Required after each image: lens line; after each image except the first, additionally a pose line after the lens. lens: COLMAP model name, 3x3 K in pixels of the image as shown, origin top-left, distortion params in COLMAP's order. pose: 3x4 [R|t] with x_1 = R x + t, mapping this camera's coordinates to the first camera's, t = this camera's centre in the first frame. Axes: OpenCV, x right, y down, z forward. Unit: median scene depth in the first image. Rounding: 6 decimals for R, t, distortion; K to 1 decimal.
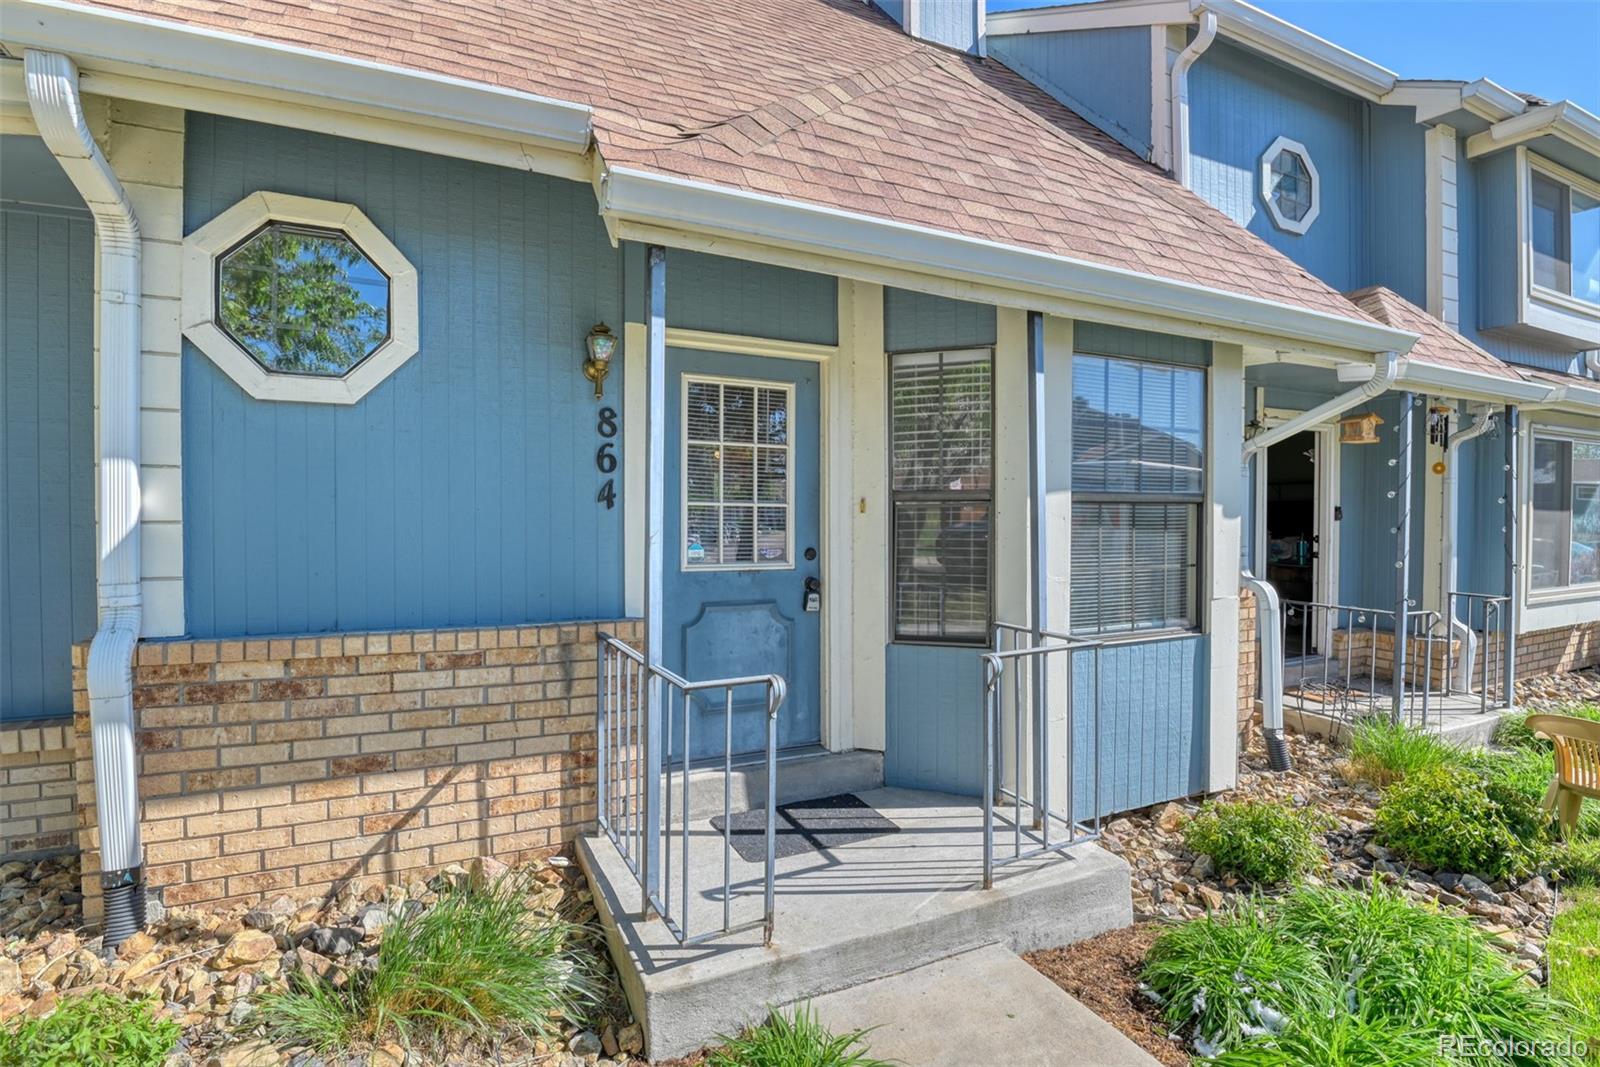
lens RADIAL K [[782.8, 0, 804.5], [0, 782.8, 537.0], [0, 0, 1]] dist [-0.016878, -0.006615]
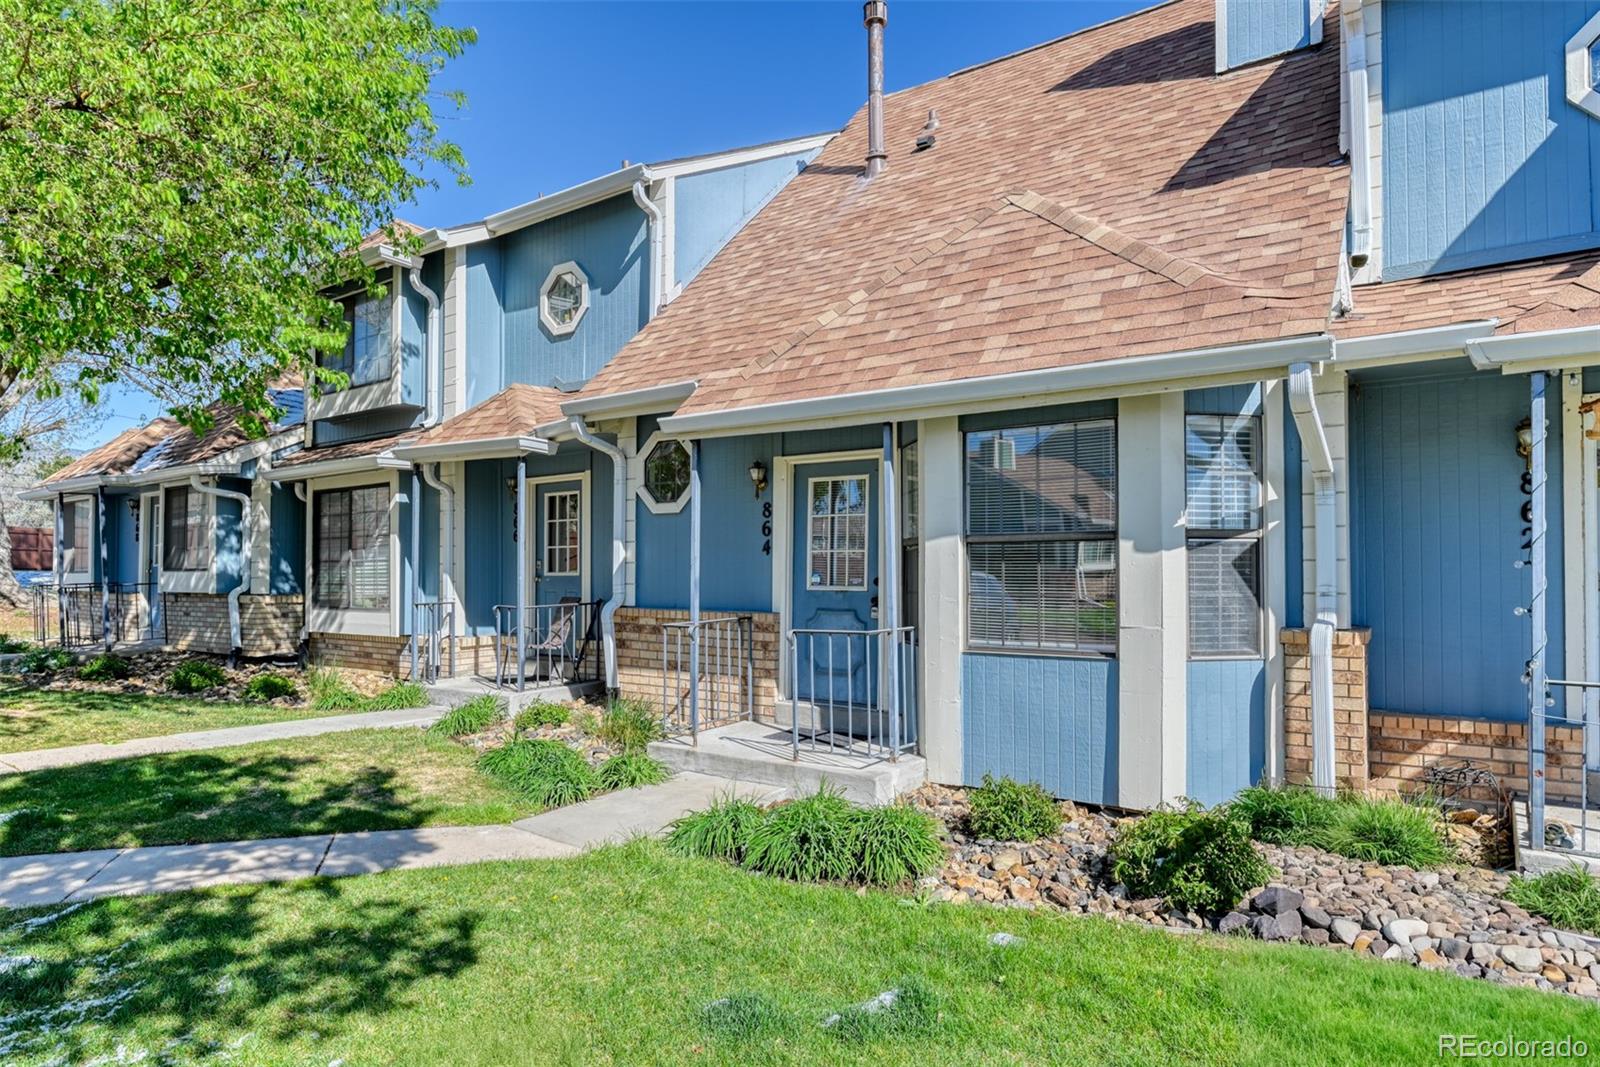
lens RADIAL K [[937.6, 0, 800.8], [0, 937.6, 561.1], [0, 0, 1]] dist [-0.001094, -0.001420]
pose [[0.482834, -0.013706, -0.875605, 2.030047], [-0.022302, 0.999361, -0.027942, 0.047000], [0.875428, 0.033019, 0.482219, -0.043158]]
